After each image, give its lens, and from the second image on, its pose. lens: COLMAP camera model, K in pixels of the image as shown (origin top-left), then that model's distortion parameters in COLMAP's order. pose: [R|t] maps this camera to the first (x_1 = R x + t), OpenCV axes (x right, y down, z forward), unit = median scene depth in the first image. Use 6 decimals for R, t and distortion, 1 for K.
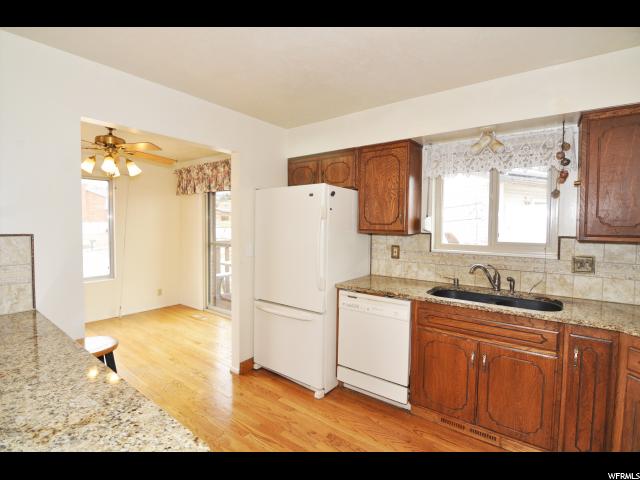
lens RADIAL K [[309.0, 0, 317.4], [0, 309.0, 237.7], [0, 0, 1]] dist [-0.013145, -0.005393]
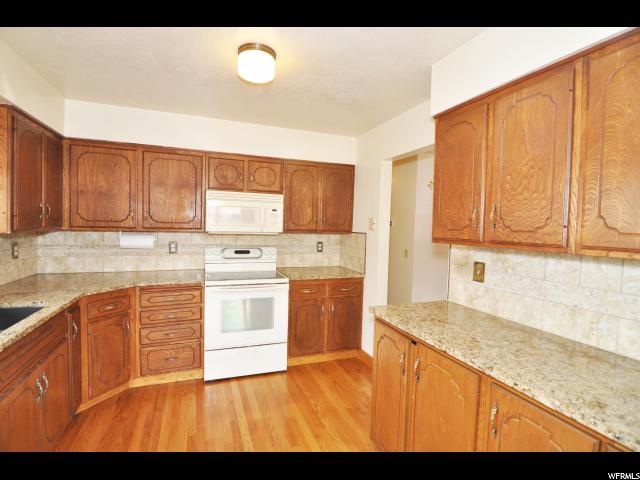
lens RADIAL K [[309.0, 0, 316.5], [0, 309.0, 238.0], [0, 0, 1]] dist [-0.013145, -0.005393]
pose [[-0.857736, -0.047661, 0.511877, -0.424994], [-0.002151, 0.996017, 0.089135, -0.049571], [-0.514086, 0.075353, -0.854422, 0.962386]]
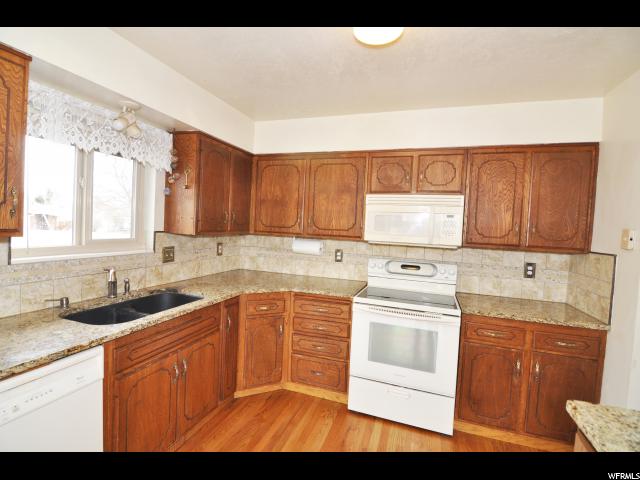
lens RADIAL K [[309.0, 0, 316.7], [0, 309.0, 237.2], [0, 0, 1]] dist [-0.013145, -0.005393]
pose [[-0.318959, -0.054233, 0.946216, -0.412930], [-0.001059, 0.998381, 0.056866, -0.044336], [-0.947768, 0.017136, -0.318500, 0.811477]]
